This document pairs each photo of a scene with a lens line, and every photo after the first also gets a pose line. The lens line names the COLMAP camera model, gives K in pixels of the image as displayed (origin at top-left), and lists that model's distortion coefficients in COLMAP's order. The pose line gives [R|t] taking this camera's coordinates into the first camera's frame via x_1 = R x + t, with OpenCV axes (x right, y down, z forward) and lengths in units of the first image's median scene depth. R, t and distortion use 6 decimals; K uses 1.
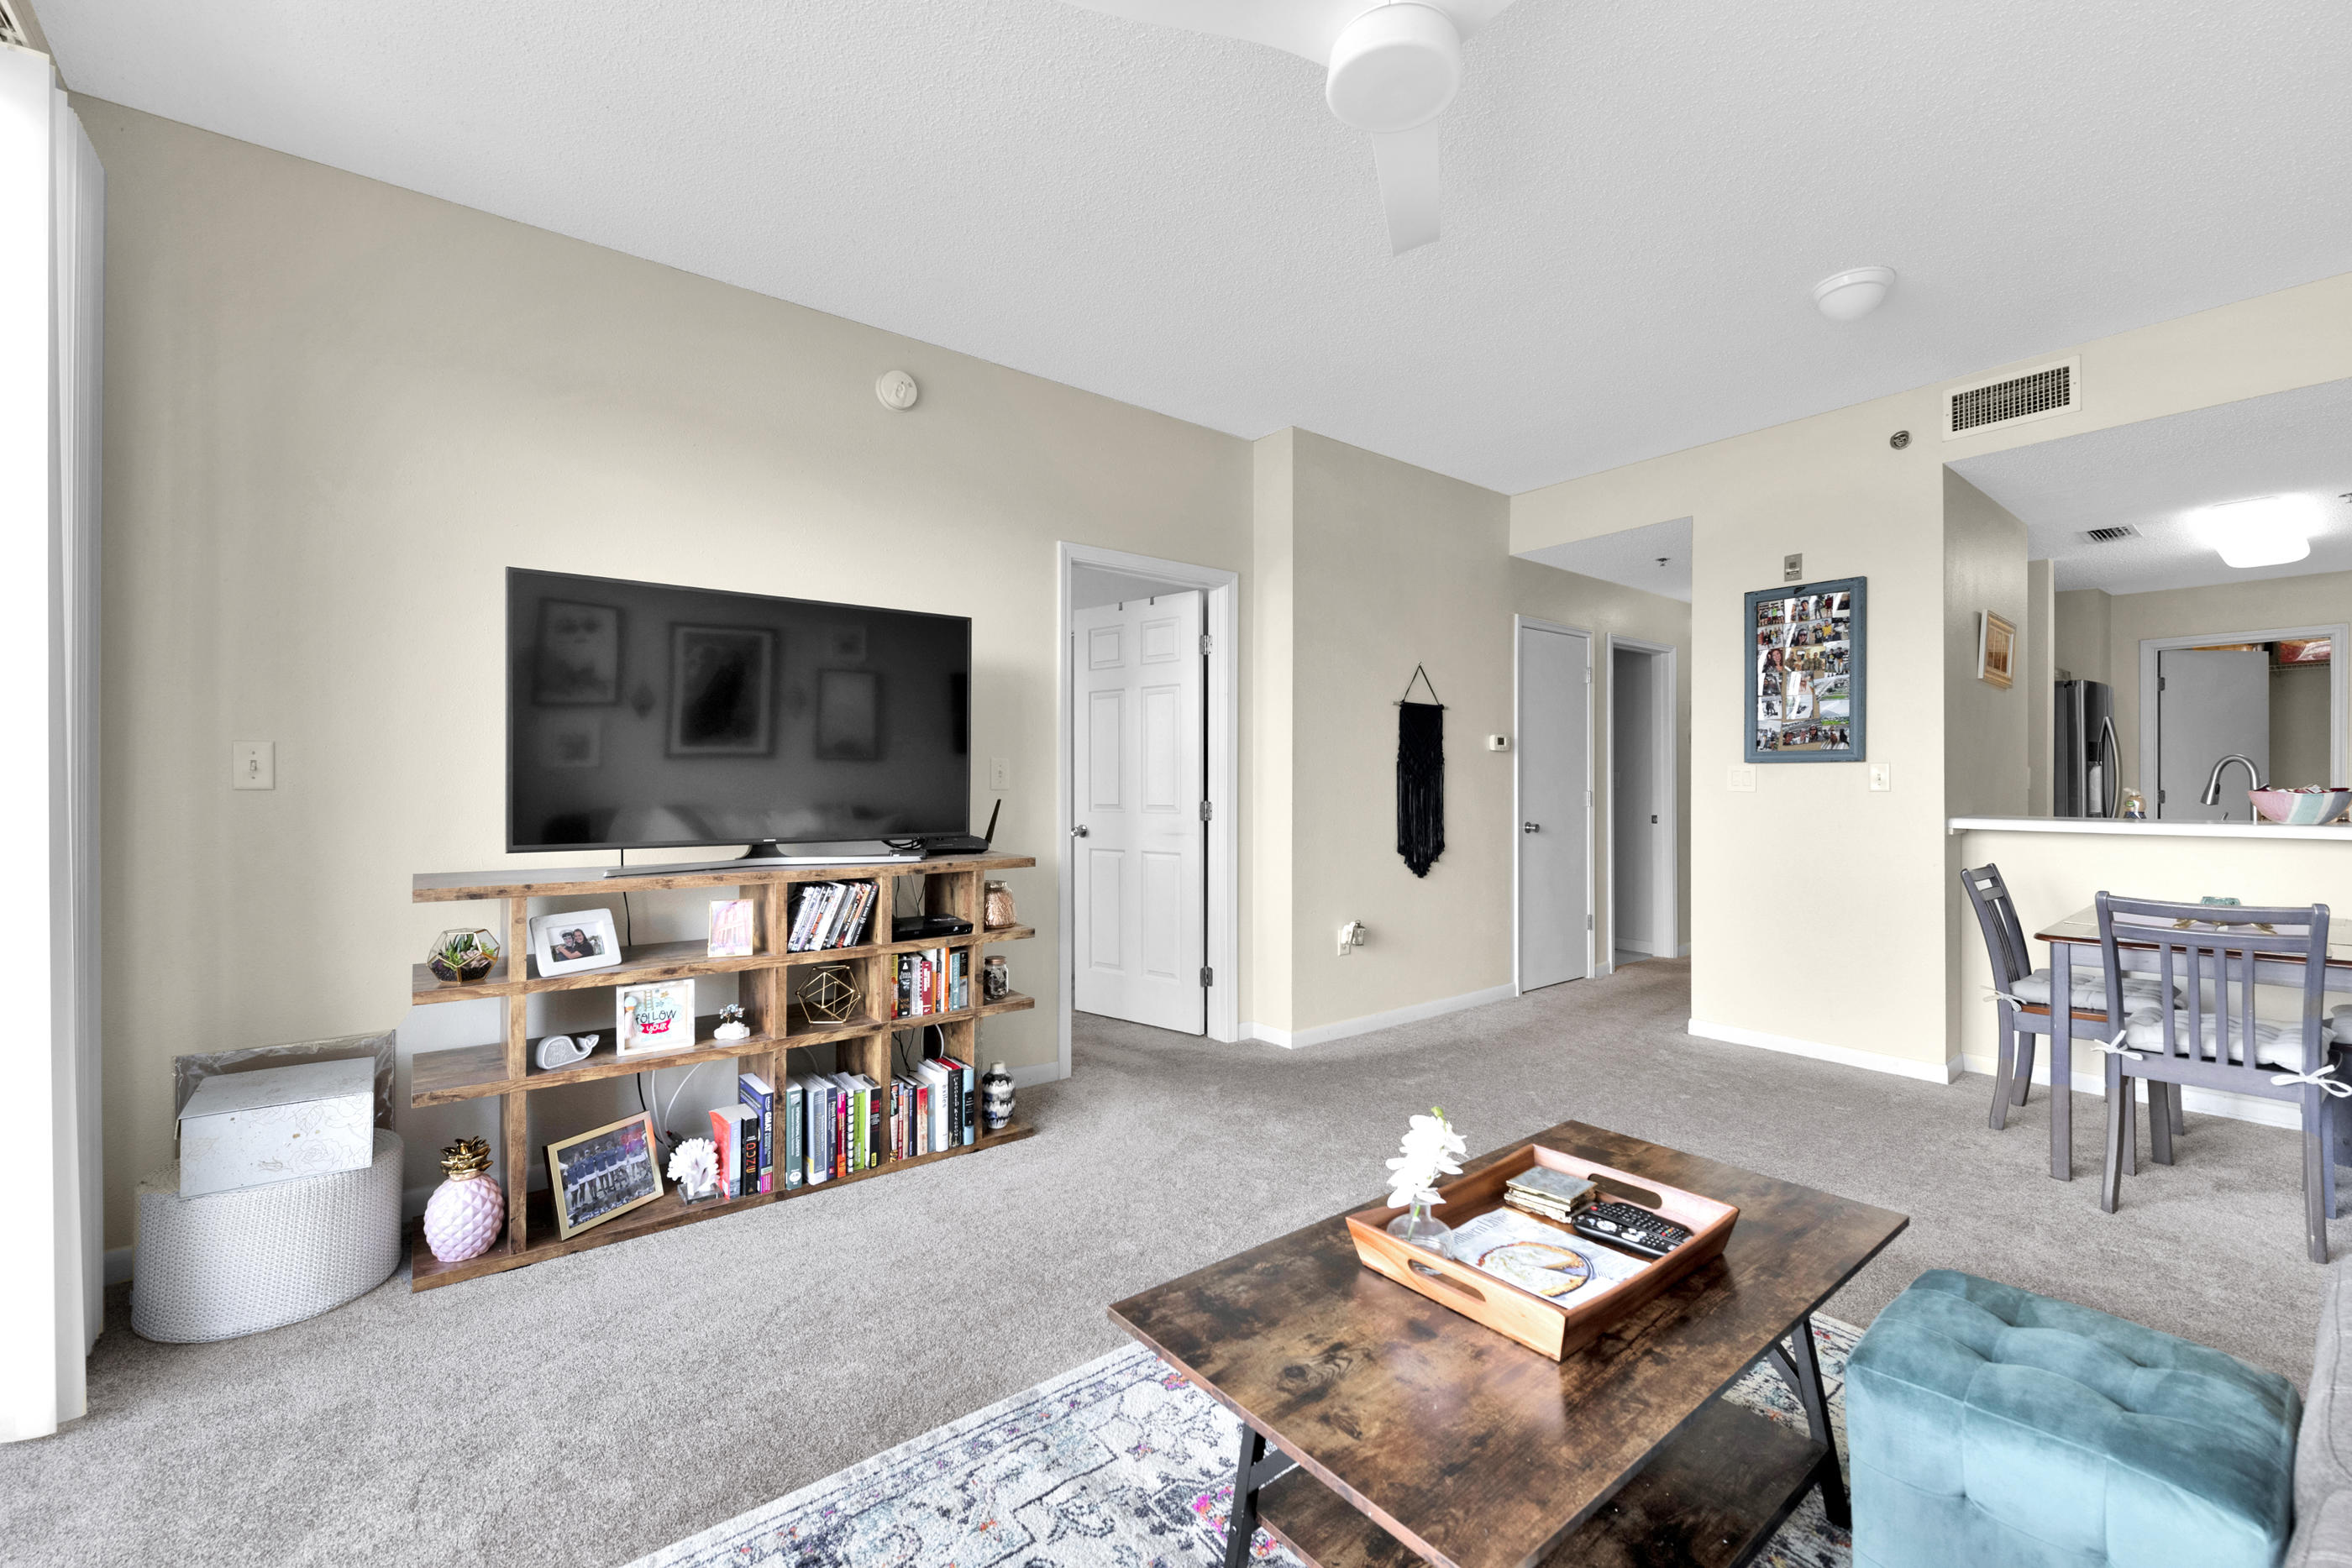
lens RADIAL K [[958.4, 0, 1158.1], [0, 958.4, 779.9], [0, 0, 1]] dist [-0.002179, -0.001440]
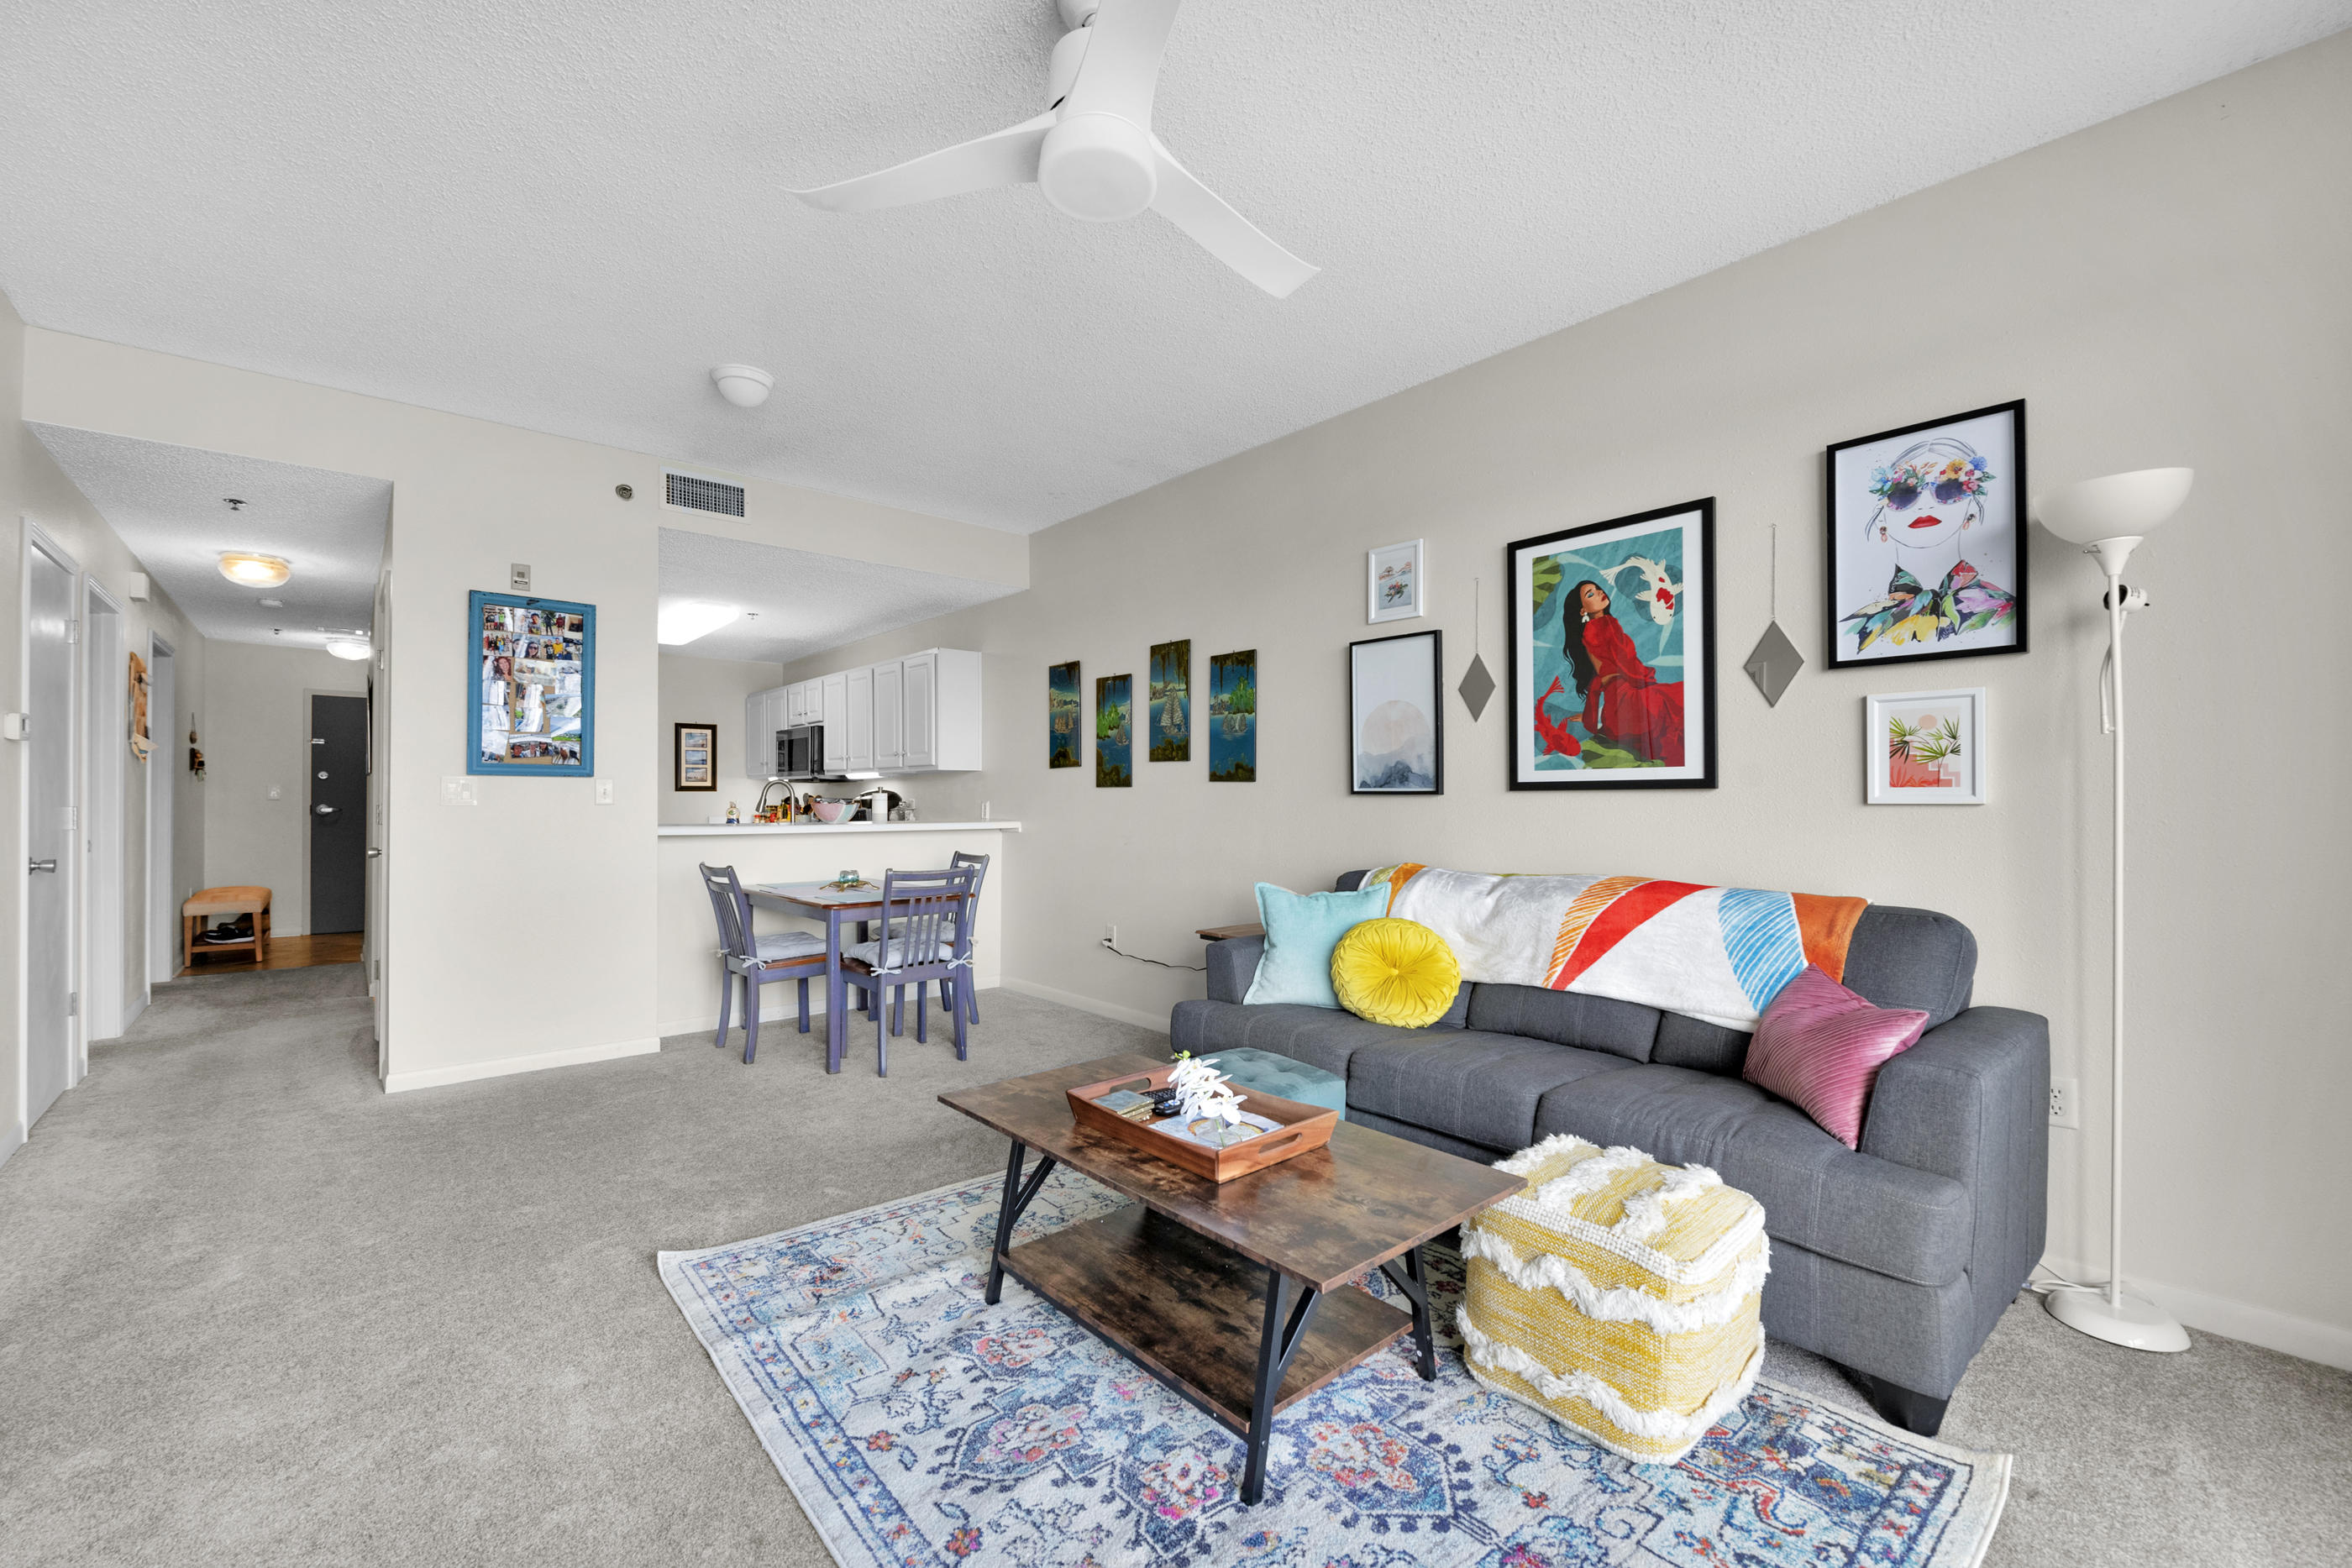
lens RADIAL K [[958.4, 0, 1173.5], [0, 958.4, 792.7], [0, 0, 1]] dist [-0.002179, -0.001440]
pose [[-0.051937, 0.007248, 0.998624, -0.364468], [-0.007027, 0.999946, -0.007623, 0.002004], [-0.998626, -0.007414, -0.051883, 0.397745]]
